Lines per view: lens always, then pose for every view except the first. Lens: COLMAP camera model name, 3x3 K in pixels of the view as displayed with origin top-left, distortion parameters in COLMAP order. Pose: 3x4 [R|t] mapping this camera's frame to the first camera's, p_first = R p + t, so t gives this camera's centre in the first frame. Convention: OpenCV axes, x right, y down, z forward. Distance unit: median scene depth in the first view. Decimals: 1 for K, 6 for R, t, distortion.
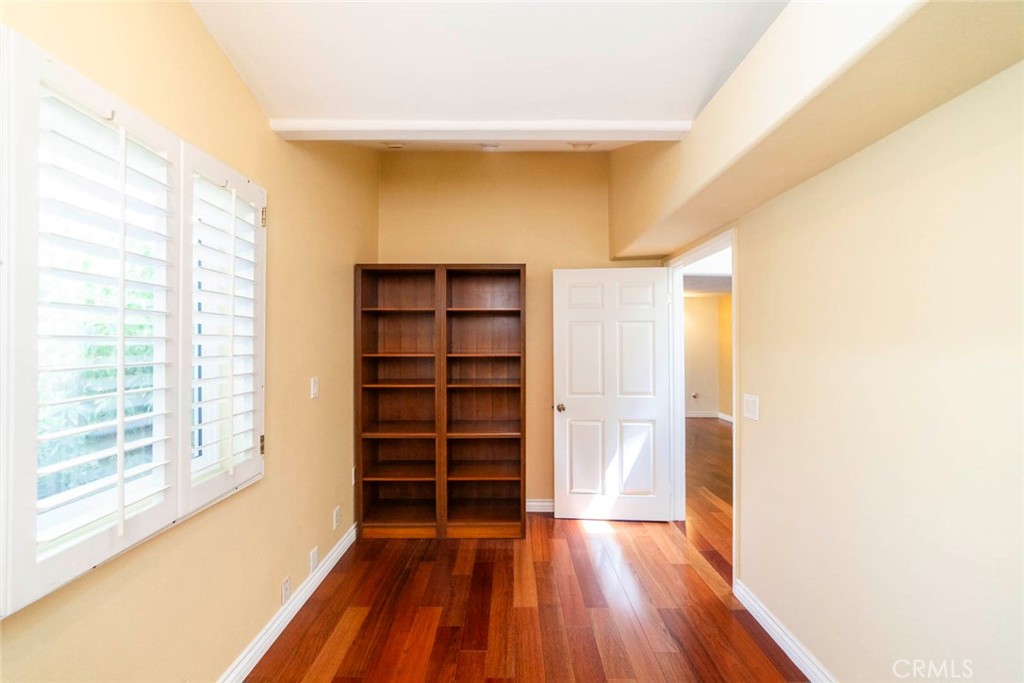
lens RADIAL K [[397.2, 0, 510.1], [0, 397.2, 345.7], [0, 0, 1]] dist [-0.025694, 0.007813]
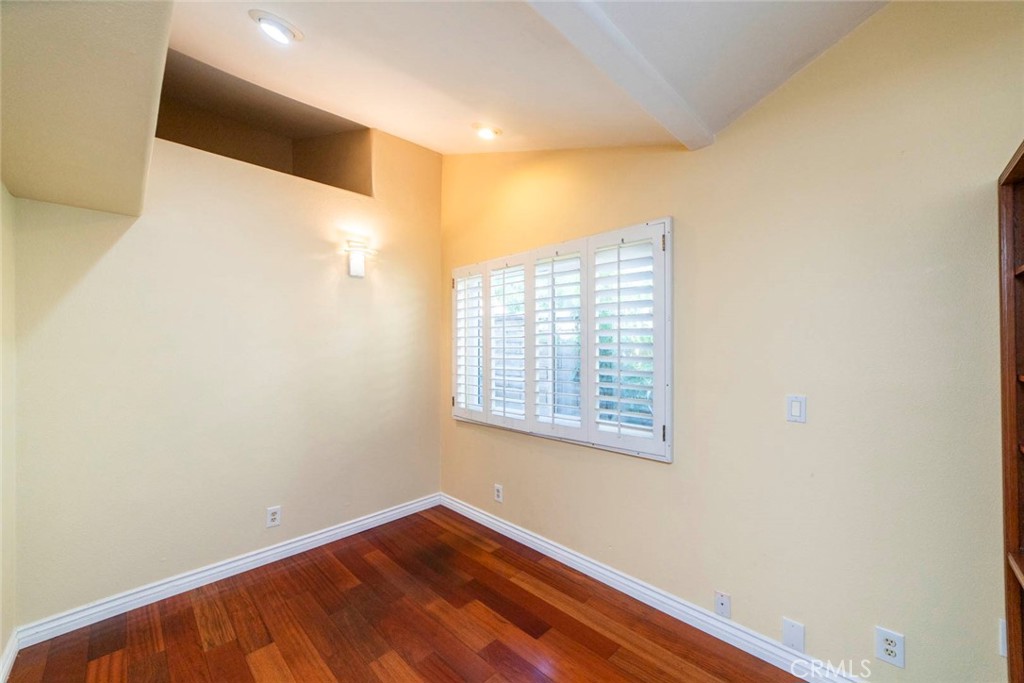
lens RADIAL K [[397.2, 0, 510.1], [0, 397.2, 345.7], [0, 0, 1]] dist [-0.025694, 0.007813]
pose [[-0.709940, -0.005706, -0.704239, 0.678533], [0.006157, 0.999879, -0.014308, -0.011060], [0.704236, -0.014494, -0.709818, 2.056903]]
